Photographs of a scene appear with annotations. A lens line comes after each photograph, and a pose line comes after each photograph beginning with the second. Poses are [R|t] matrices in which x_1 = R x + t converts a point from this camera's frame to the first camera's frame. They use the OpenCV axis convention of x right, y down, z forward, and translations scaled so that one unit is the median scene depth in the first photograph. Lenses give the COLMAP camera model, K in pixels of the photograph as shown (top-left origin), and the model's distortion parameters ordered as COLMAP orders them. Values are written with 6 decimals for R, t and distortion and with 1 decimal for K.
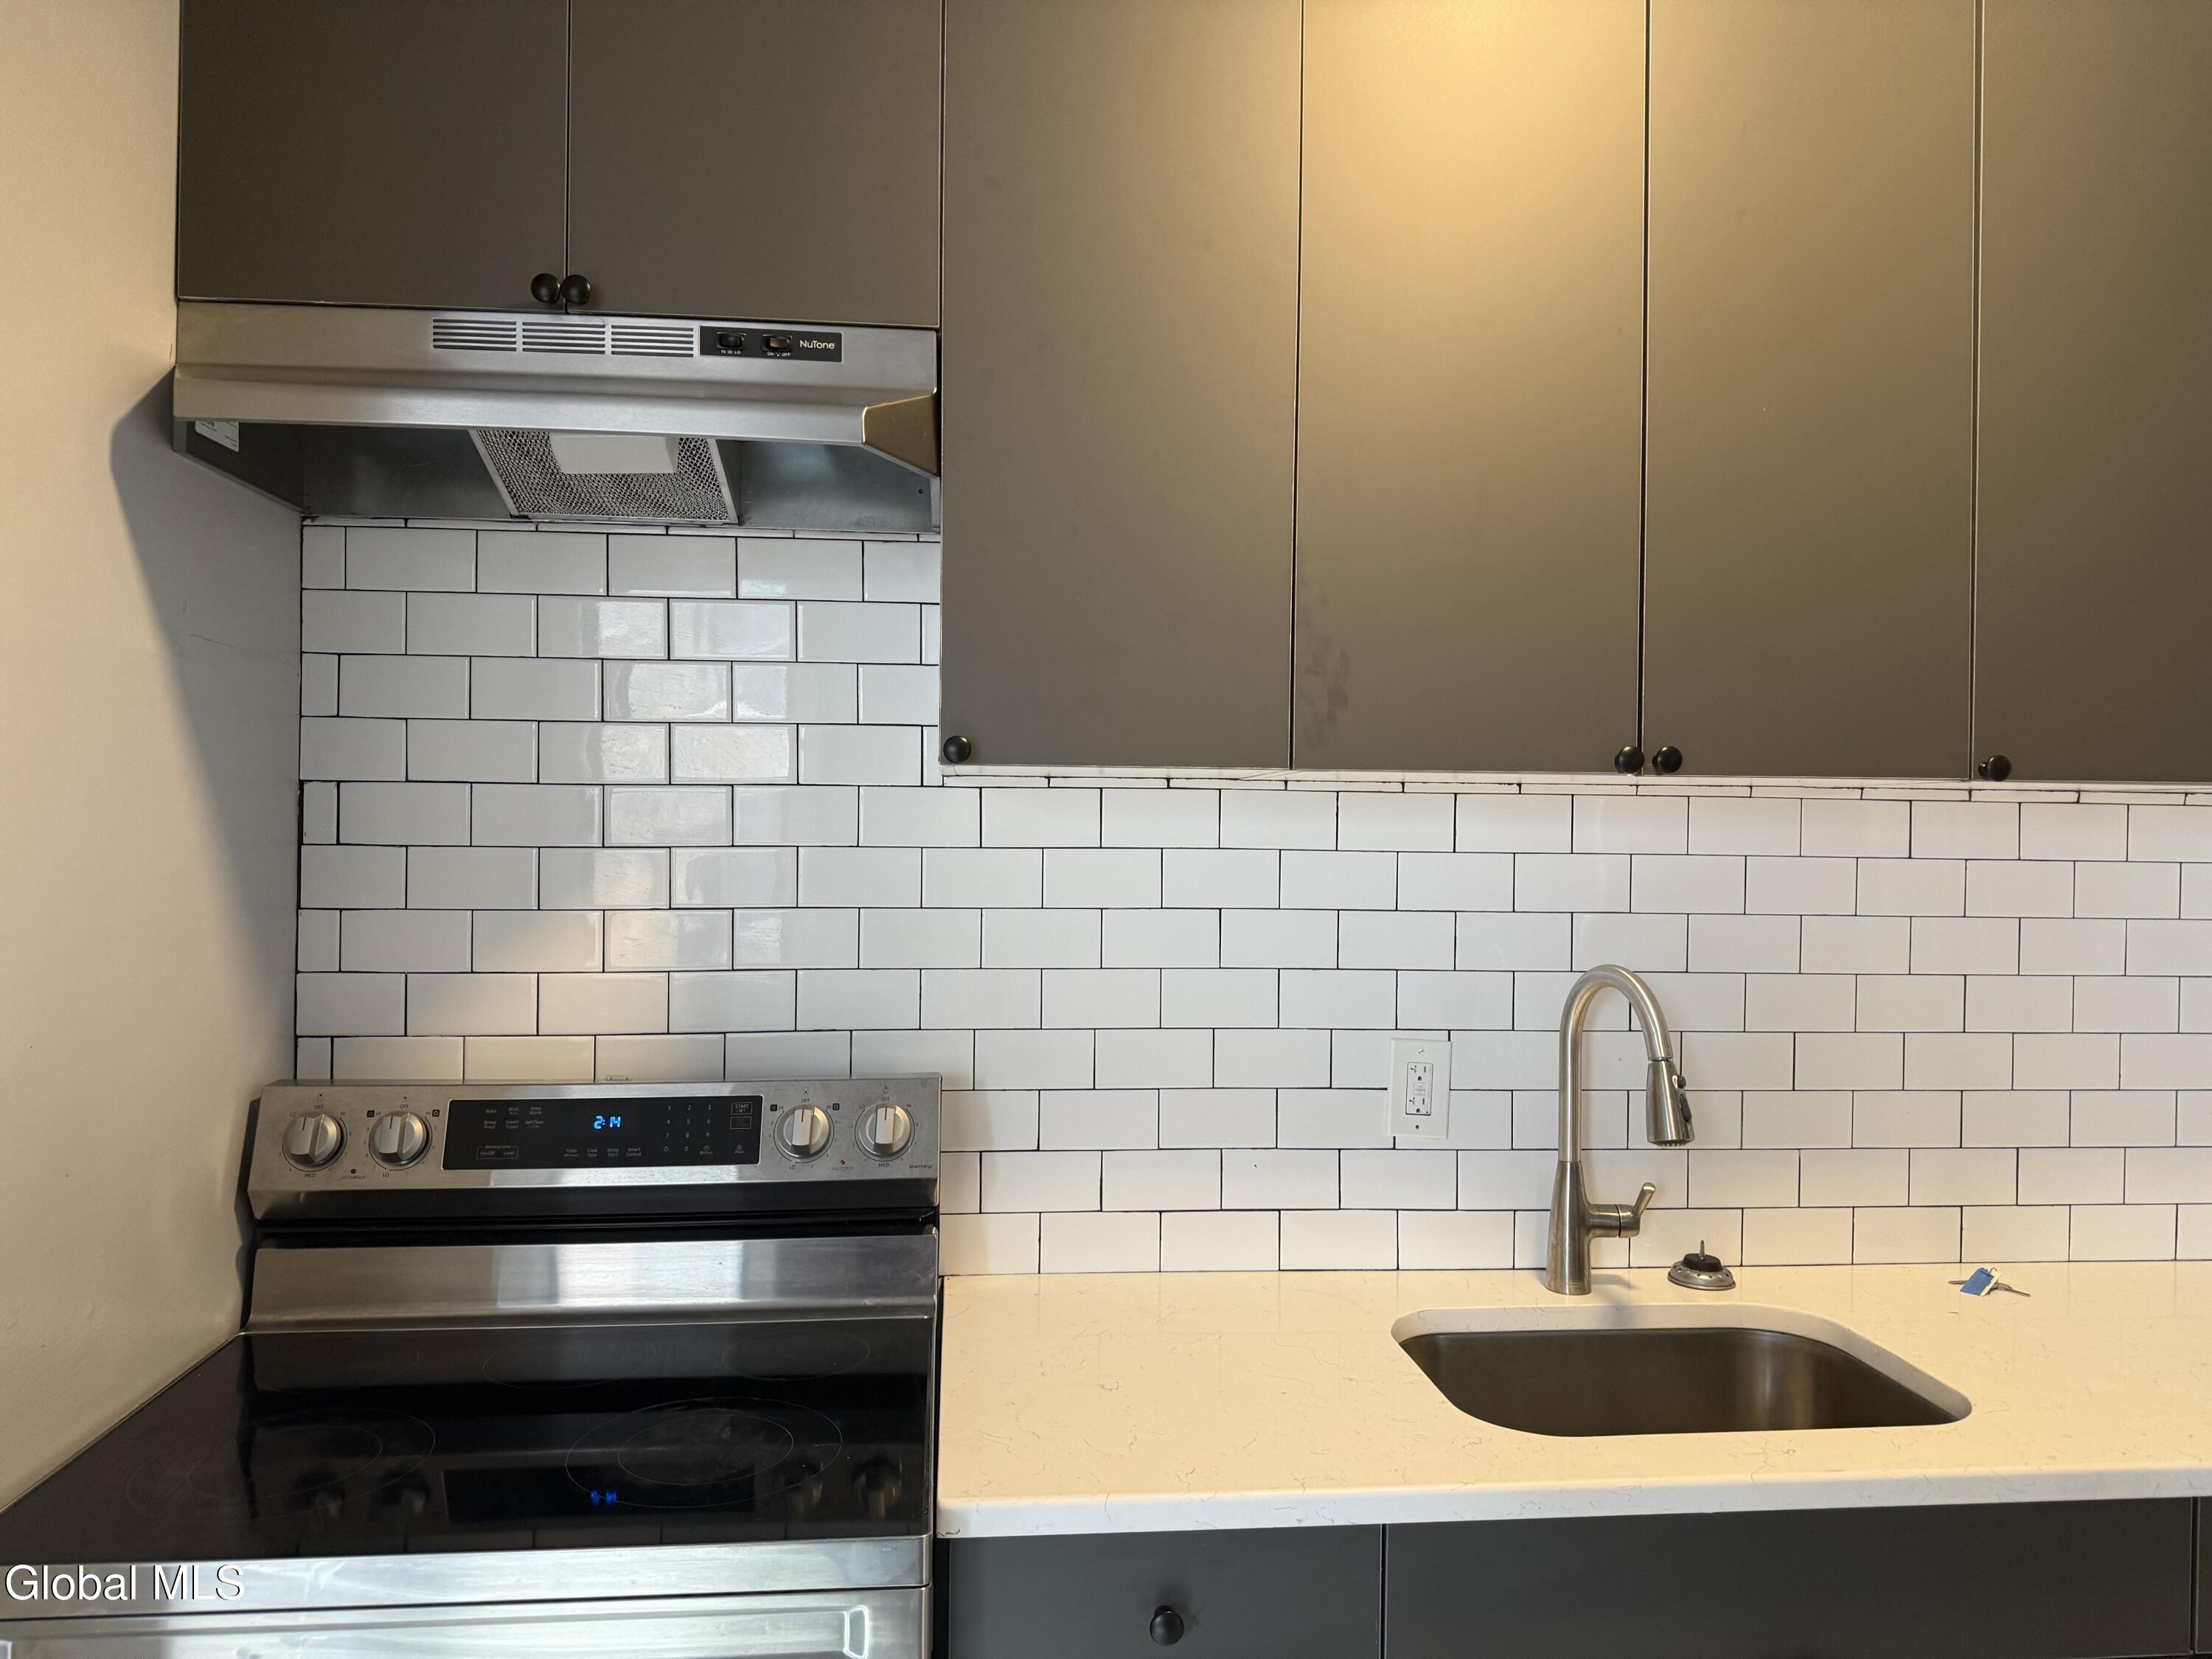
lens RADIAL K [[1503.8, 0, 1103.0], [0, 1503.8, 793.3], [0, 0, 1]] dist [0.065416, -0.125001]
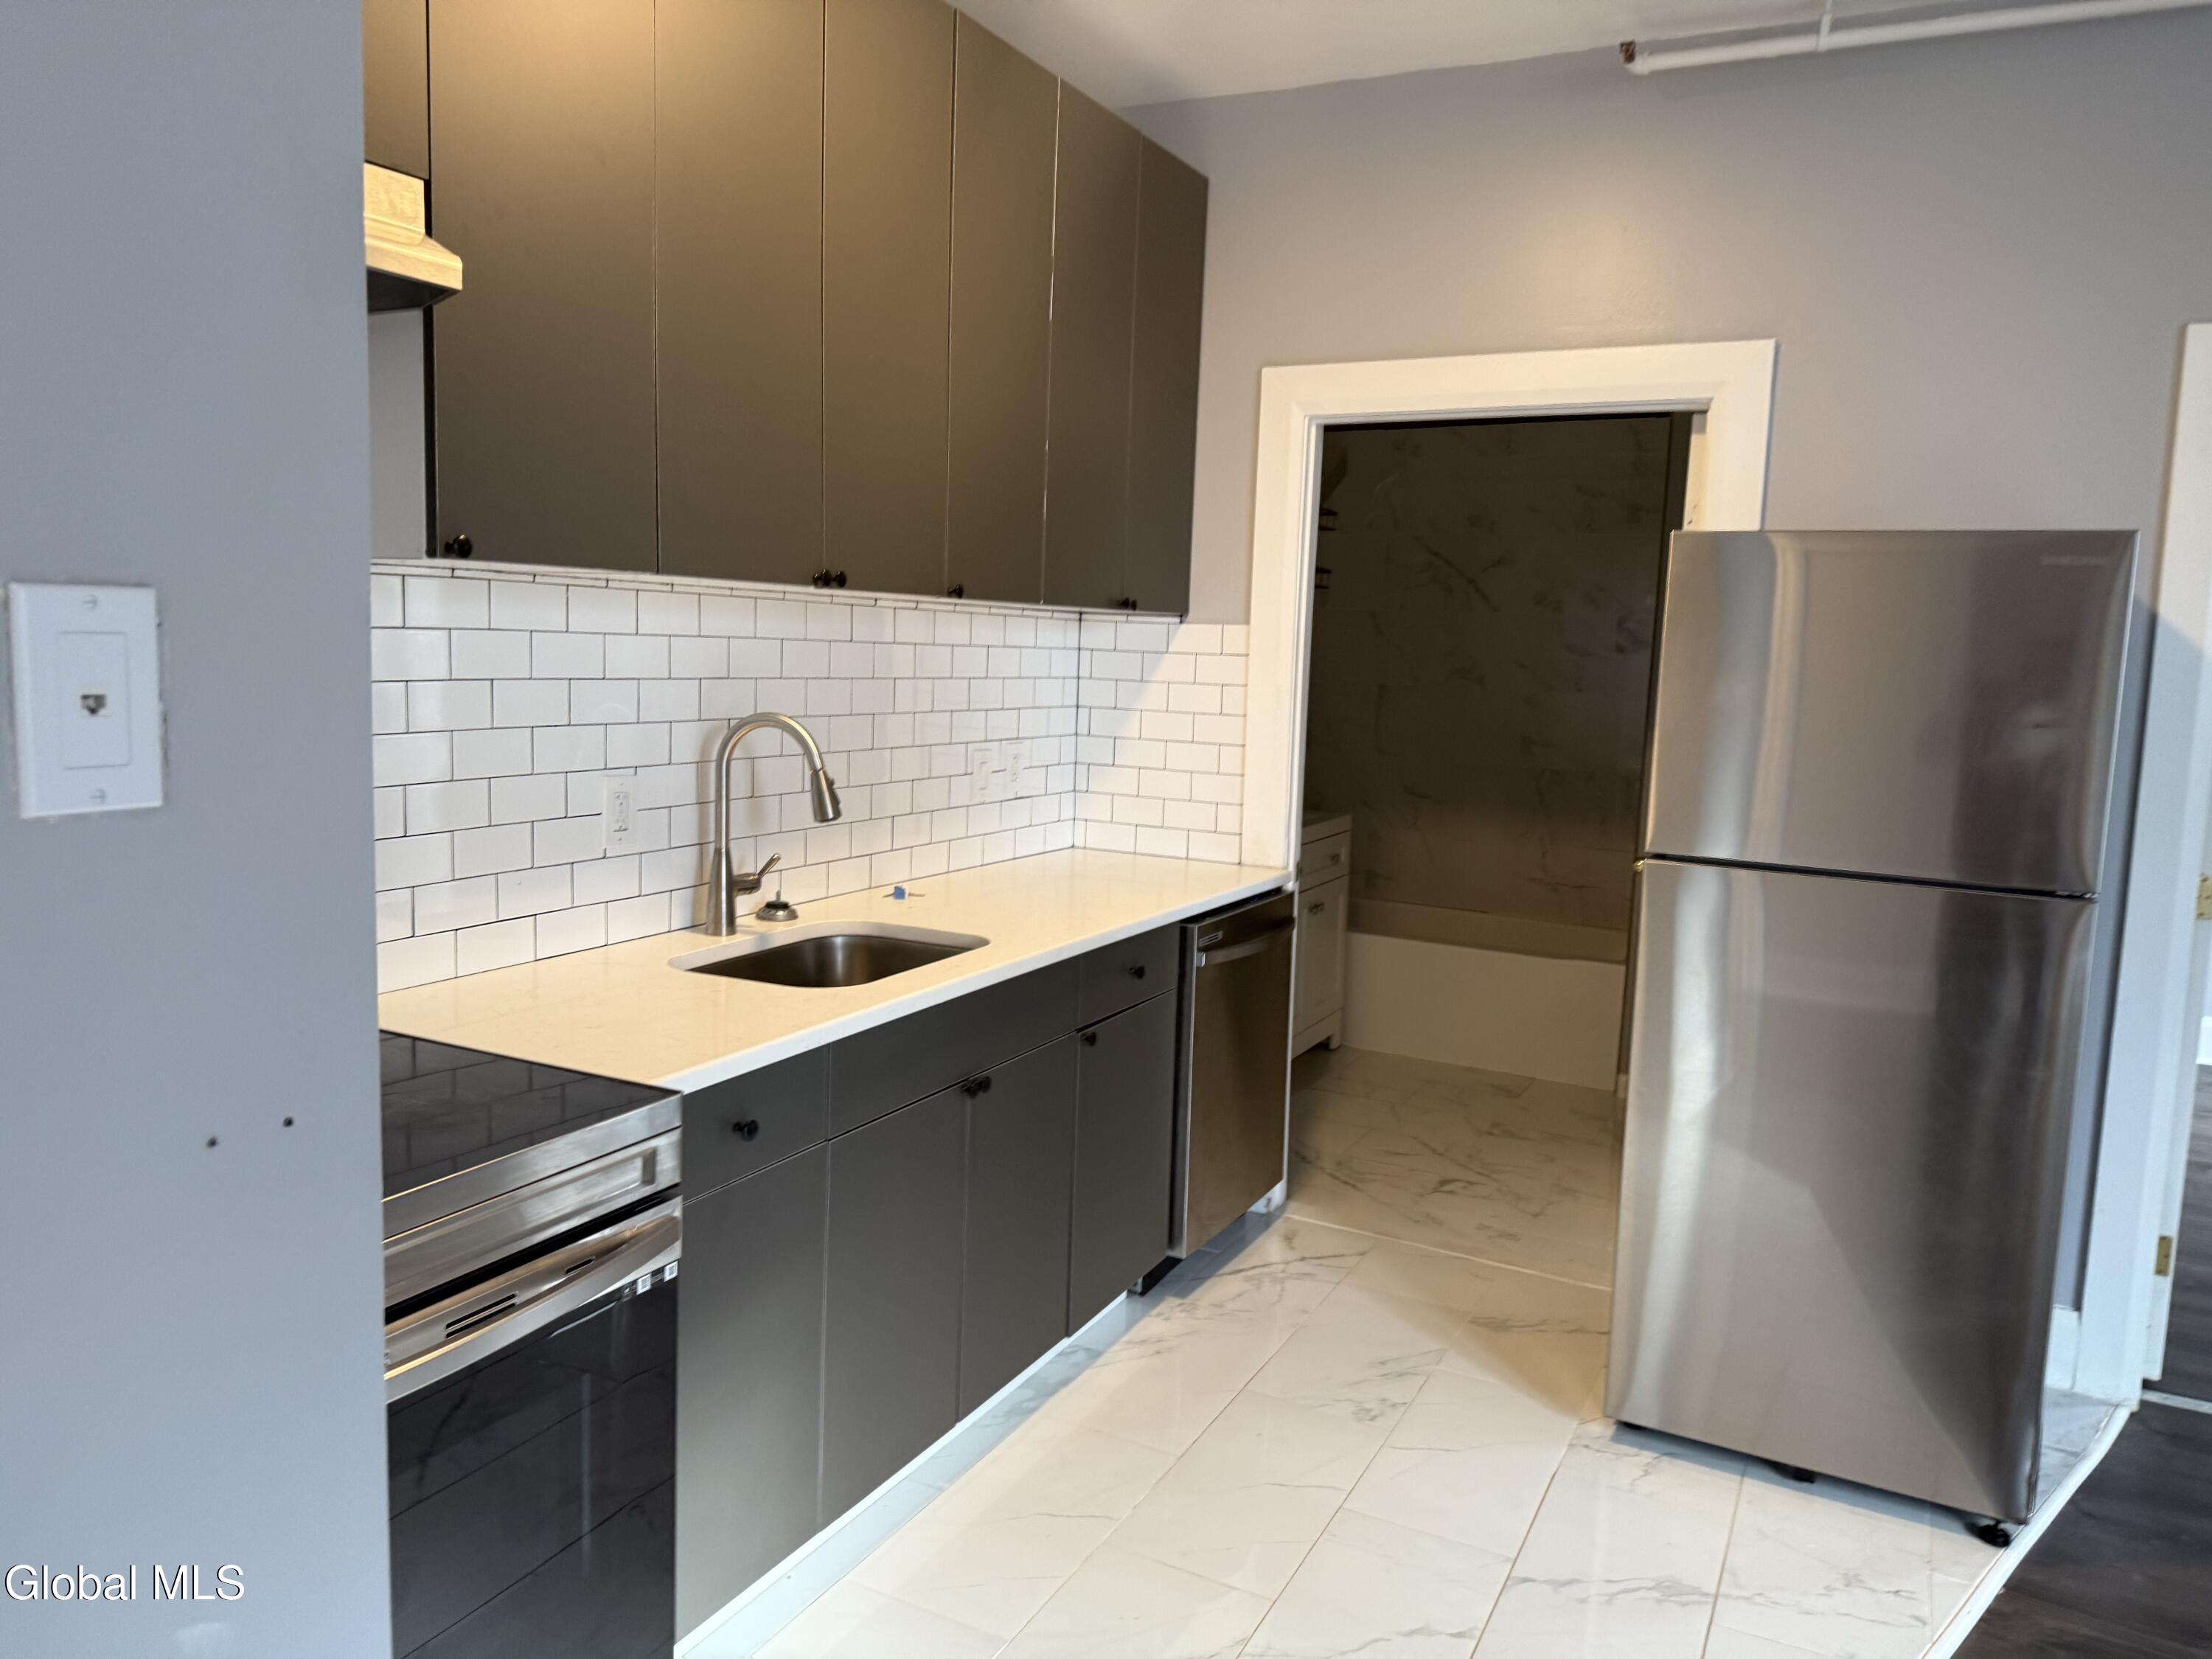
lens RADIAL K [[1561.6, 0, 1104.8], [0, 1561.6, 825.0], [0, 0, 1]] dist [0.066133, -0.116622]
pose [[0.520369, -0.094530, 0.848693, -0.782445], [-0.050131, 0.988758, 0.140868, -0.011096], [-0.852469, -0.115849, 0.509781, -0.082753]]
